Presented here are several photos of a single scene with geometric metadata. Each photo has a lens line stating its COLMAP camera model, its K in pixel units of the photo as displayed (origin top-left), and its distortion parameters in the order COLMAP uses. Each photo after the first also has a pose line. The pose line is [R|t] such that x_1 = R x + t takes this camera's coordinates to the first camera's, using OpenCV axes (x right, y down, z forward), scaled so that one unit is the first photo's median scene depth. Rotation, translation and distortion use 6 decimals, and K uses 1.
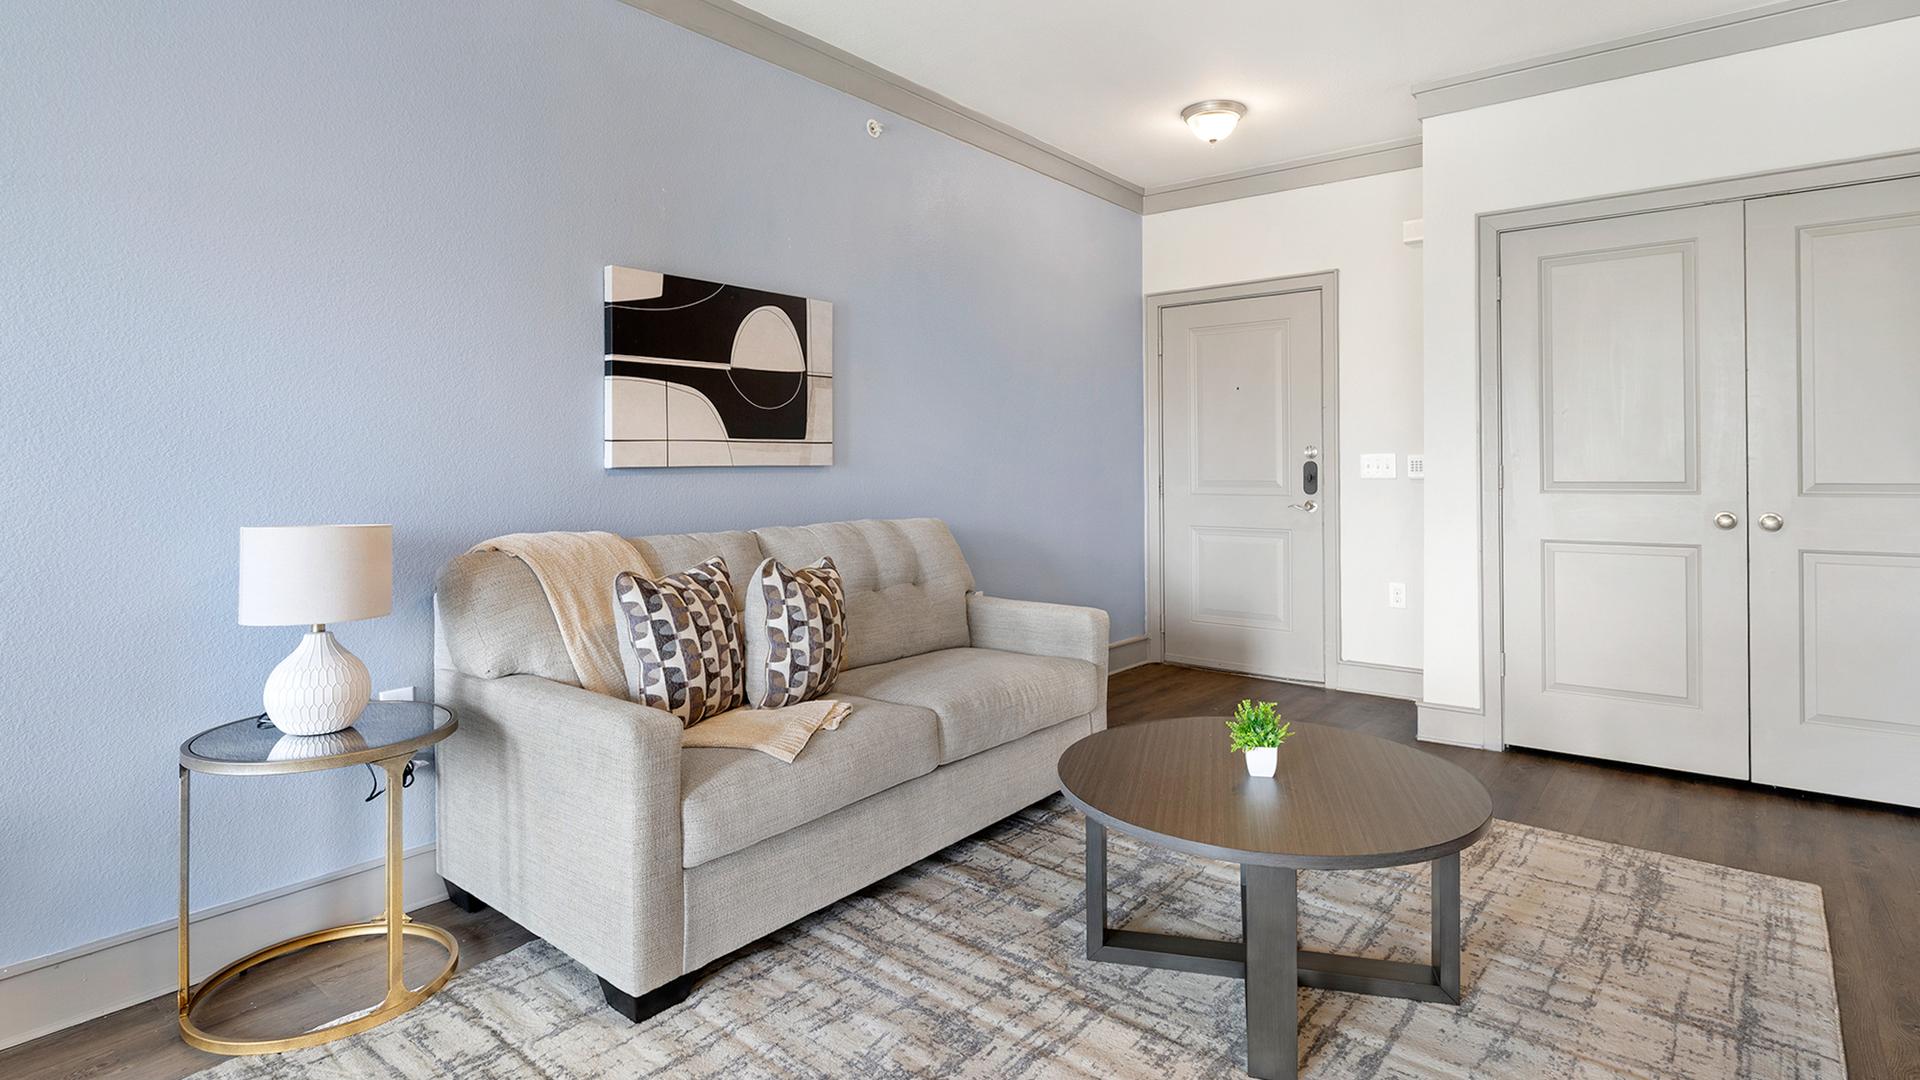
lens RADIAL K [[970.7, 0, 968.5], [0, 970.7, 467.0], [0, 0, 1]] dist [-0.003304, -0.000051]
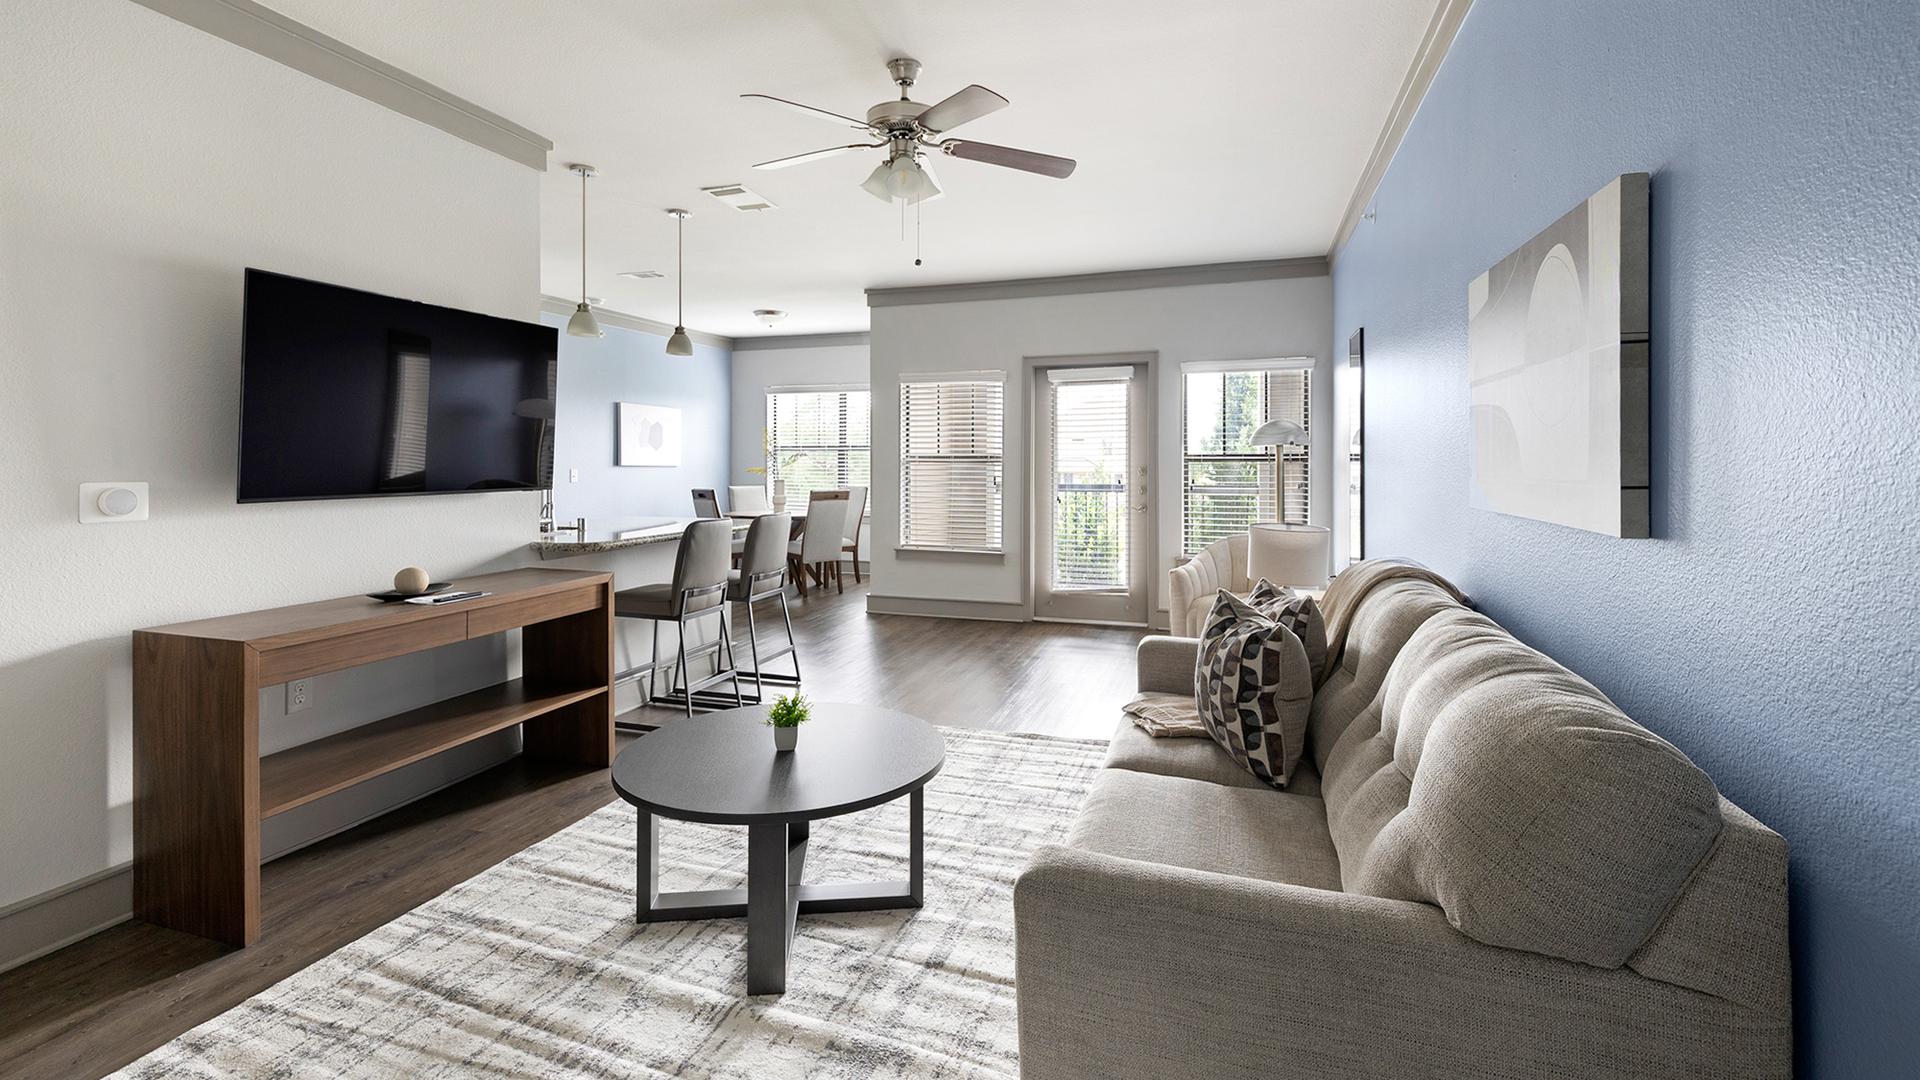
lens RADIAL K [[838.4, 0, 953.5], [0, 838.4, 459.9], [0, 0, 1]] dist [-0.000078, -0.000126]
pose [[-0.938980, 0.006054, -0.343918, 0.398525], [0.003520, 0.999962, 0.007992, -0.058405], [0.343953, 0.006294, -0.938966, 1.778791]]
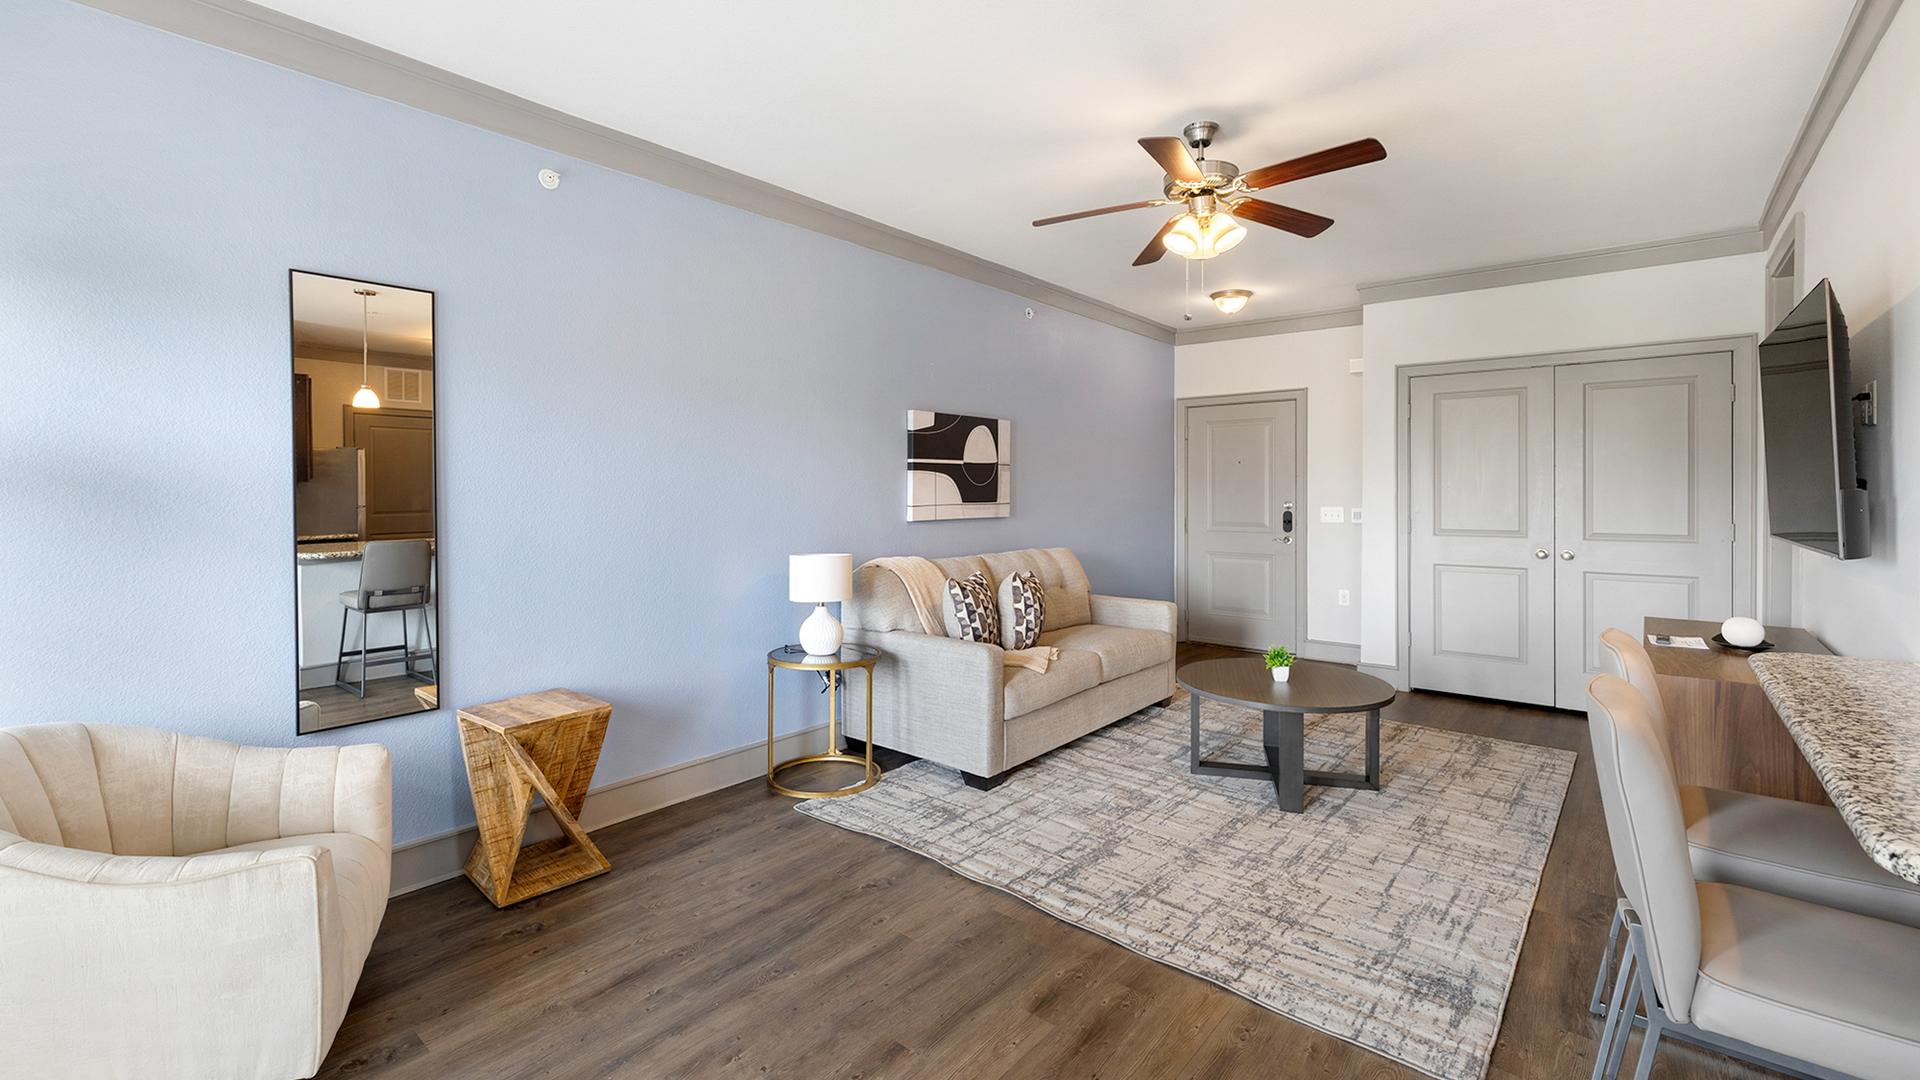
lens RADIAL K [[812.9, 0, 957.9], [0, 812.9, 498.4], [0, 0, 1]] dist [0.000542, 0.000057]
pose [[0.999769, 0.006137, -0.020605, -0.285285], [-0.006037, 0.999970, 0.004891, -0.056720], [0.020635, -0.004766, 0.999776, -0.595488]]
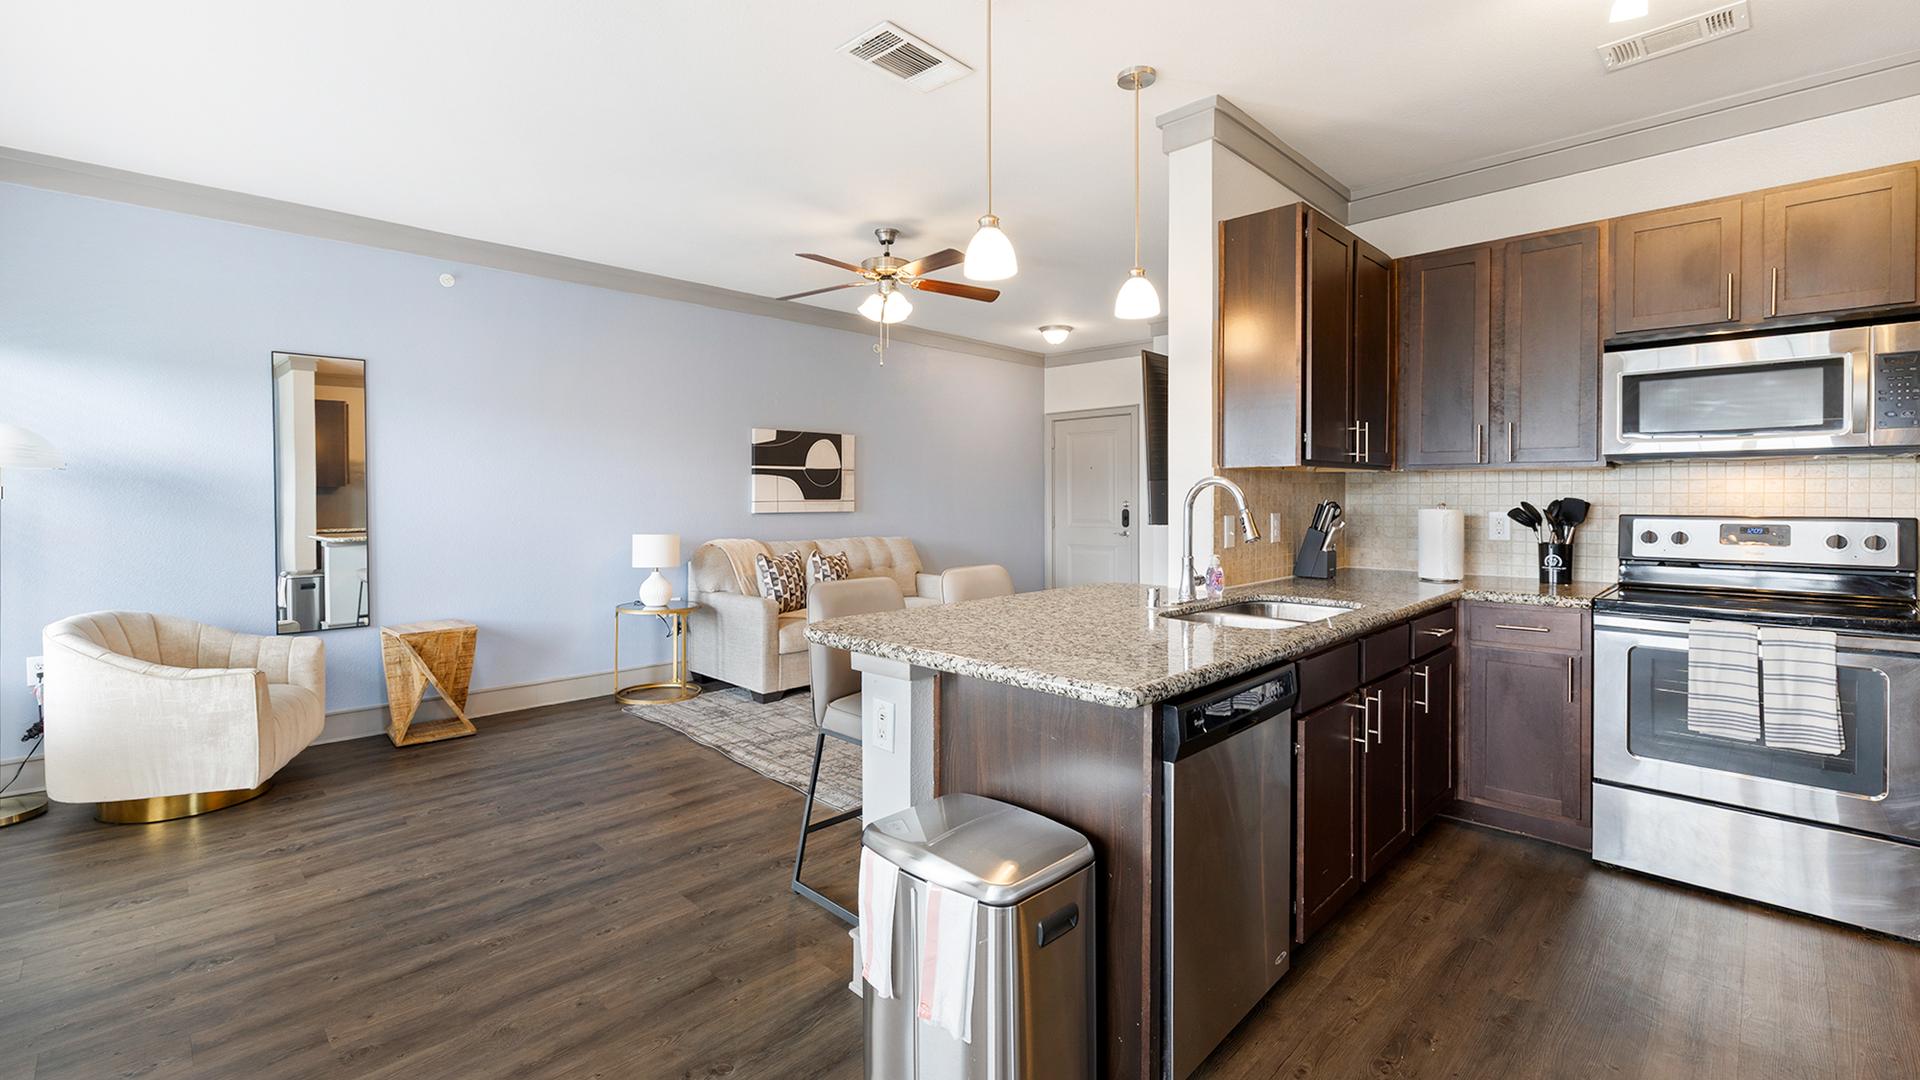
lens RADIAL K [[820.2, 0, 958.5], [0, 820.2, 510.8], [0, 0, 1]] dist [-0.000875, -0.000302]
pose [[0.994838, 0.006597, -0.101264, 0.383196], [-0.005594, 0.999932, 0.010188, -0.032319], [0.101324, -0.009569, 0.994807, -1.092257]]
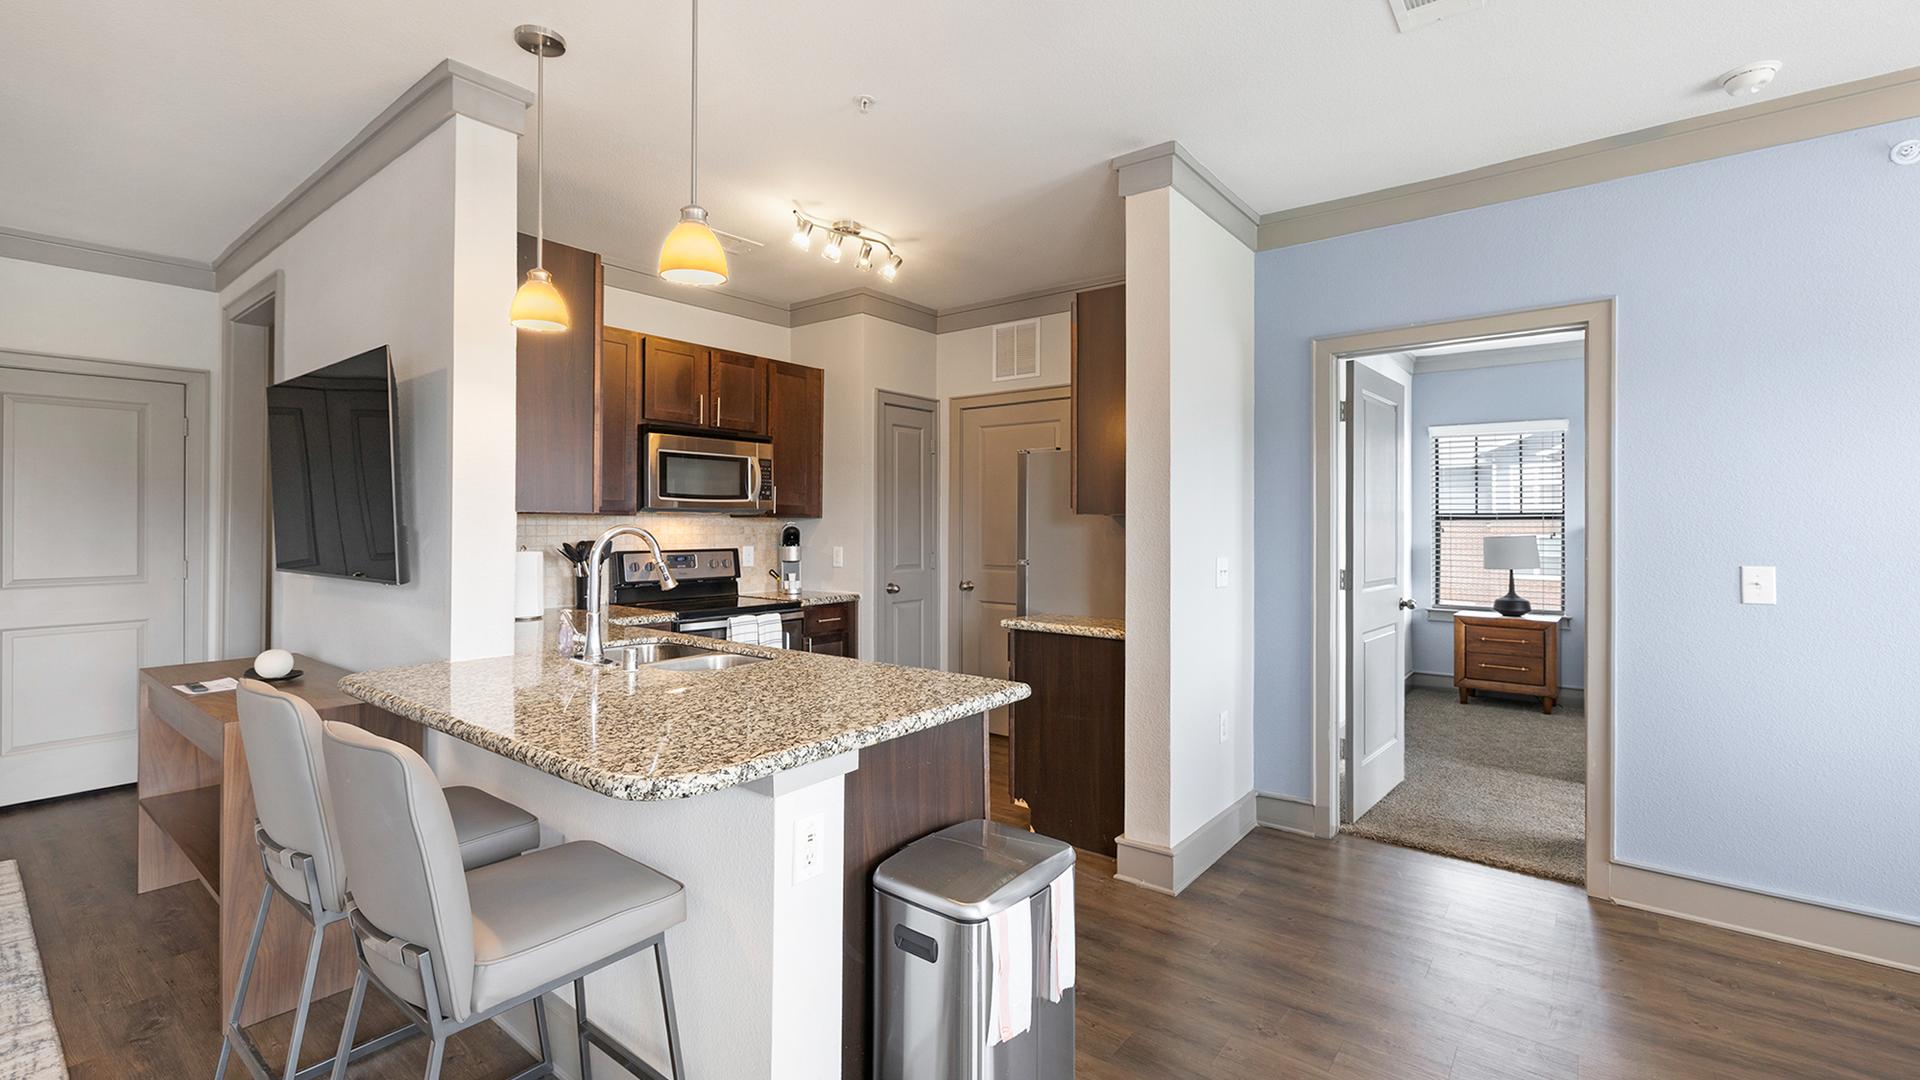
lens RADIAL K [[820.2, 0, 958.5], [0, 820.2, 510.8], [0, 0, 1]] dist [-0.000875, -0.000302]
pose [[-0.014557, 0.023884, 0.999609, -0.399437], [0.005495, 0.999701, -0.023806, -0.057809], [-0.999879, 0.005146, -0.014684, -0.421067]]
